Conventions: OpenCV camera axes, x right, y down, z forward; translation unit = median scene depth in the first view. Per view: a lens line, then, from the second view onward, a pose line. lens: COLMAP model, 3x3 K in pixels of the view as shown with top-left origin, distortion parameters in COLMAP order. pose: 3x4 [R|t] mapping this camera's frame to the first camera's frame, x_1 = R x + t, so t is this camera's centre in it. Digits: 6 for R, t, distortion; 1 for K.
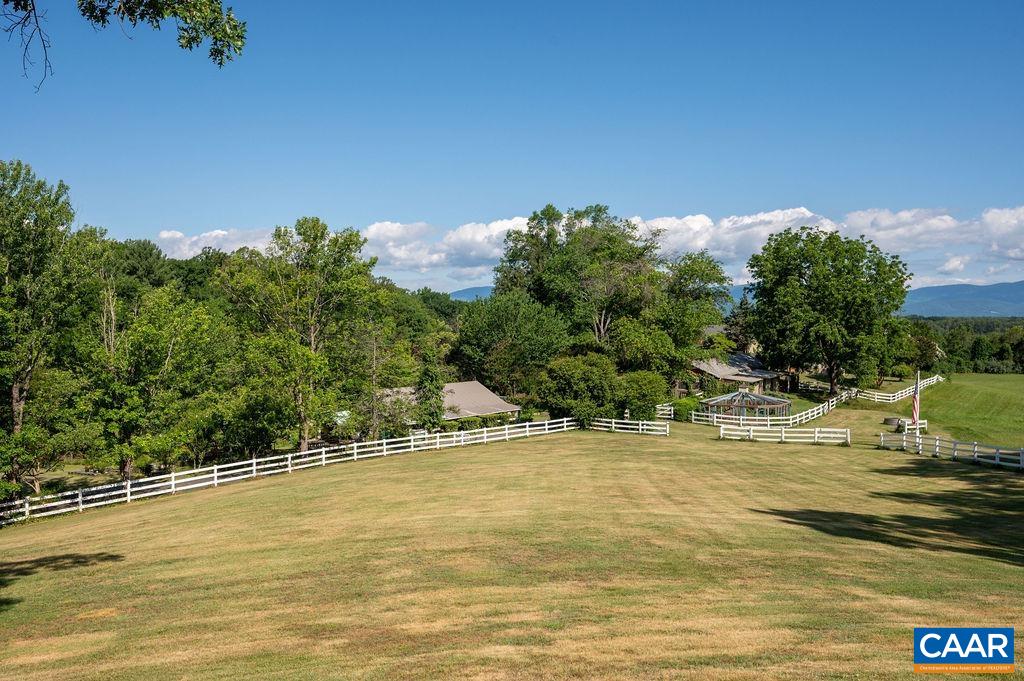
lens RADIAL K [[865.6, 0, 514.6], [0, 865.6, 339.6], [0, 0, 1]] dist [-0.000787, 0.010034]
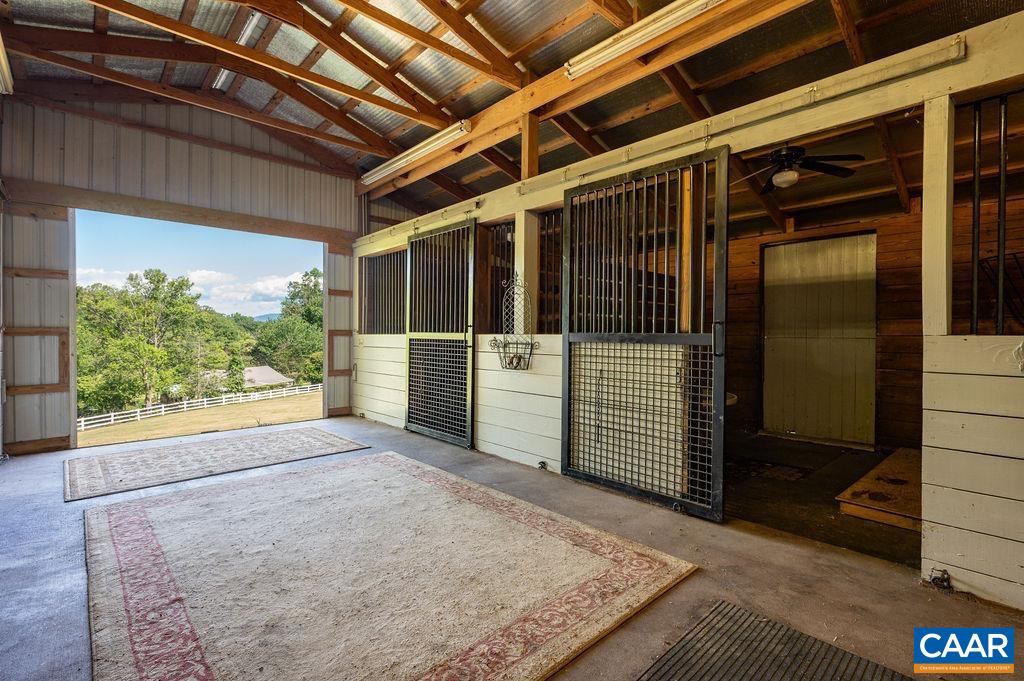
lens RADIAL K [[469.6, 0, 509.2], [0, 469.6, 334.8], [0, 0, 1]] dist [0.002451, -0.000055]
pose [[0.912174, 0.002856, 0.409793, 0.017762], [0.005651, 0.999793, -0.019545, 0.008234], [-0.409764, 0.020144, 0.911969, -0.106974]]
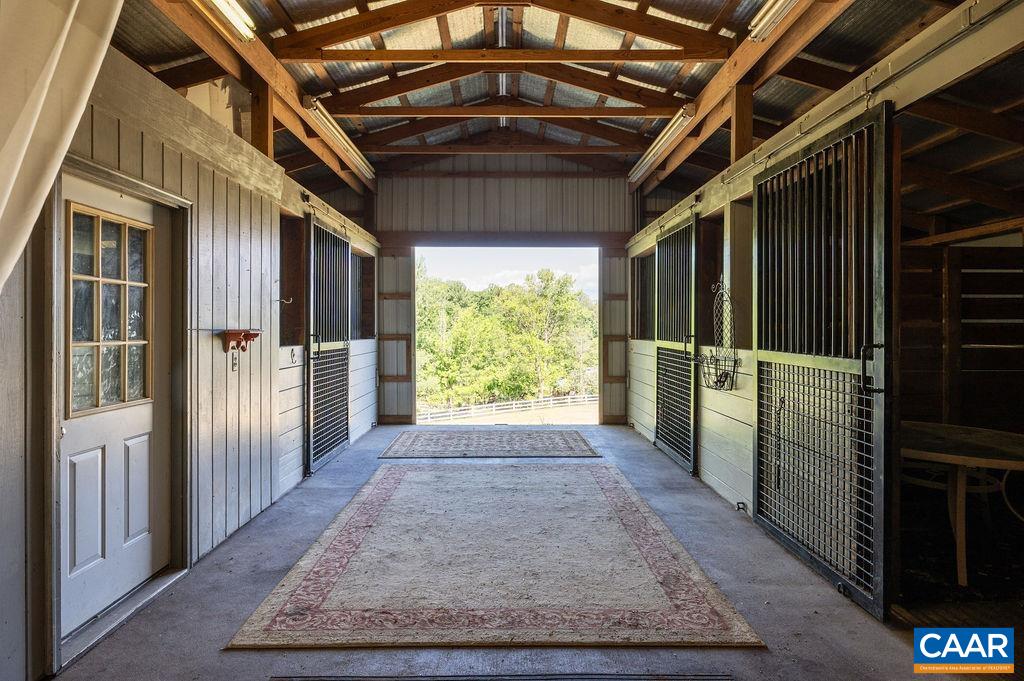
lens RADIAL K [[567.6, 0, 499.8], [0, 567.6, 322.6], [0, 0, 1]] dist [0.007618, 0.000129]
pose [[0.947481, -0.001147, -0.319811, 0.043992], [-0.008921, 0.999510, -0.030015, 0.005974], [0.319688, 0.031291, 0.947006, -0.121249]]
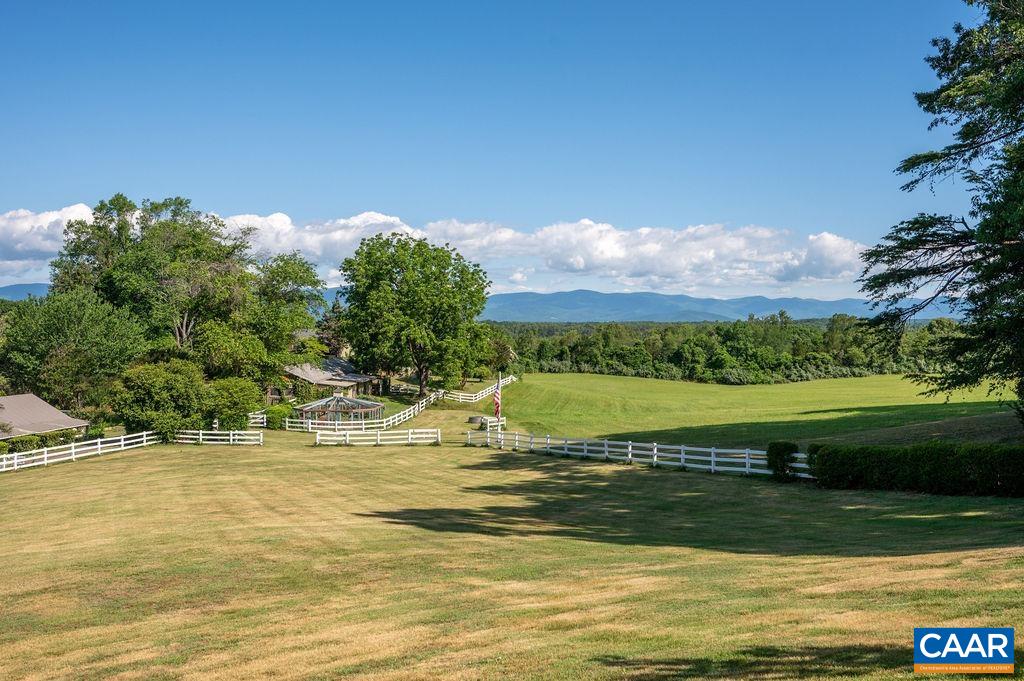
lens RADIAL K [[887.6, 0, 512.2], [0, 887.6, 342.7], [0, 0, 1]] dist [-0.004145, 0.010501]
pose [[0.896308, -0.004929, 0.443404, -0.008565], [0.005451, 0.999985, 0.000098, -0.000120], [-0.443398, 0.002329, 0.896322, 0.001446]]
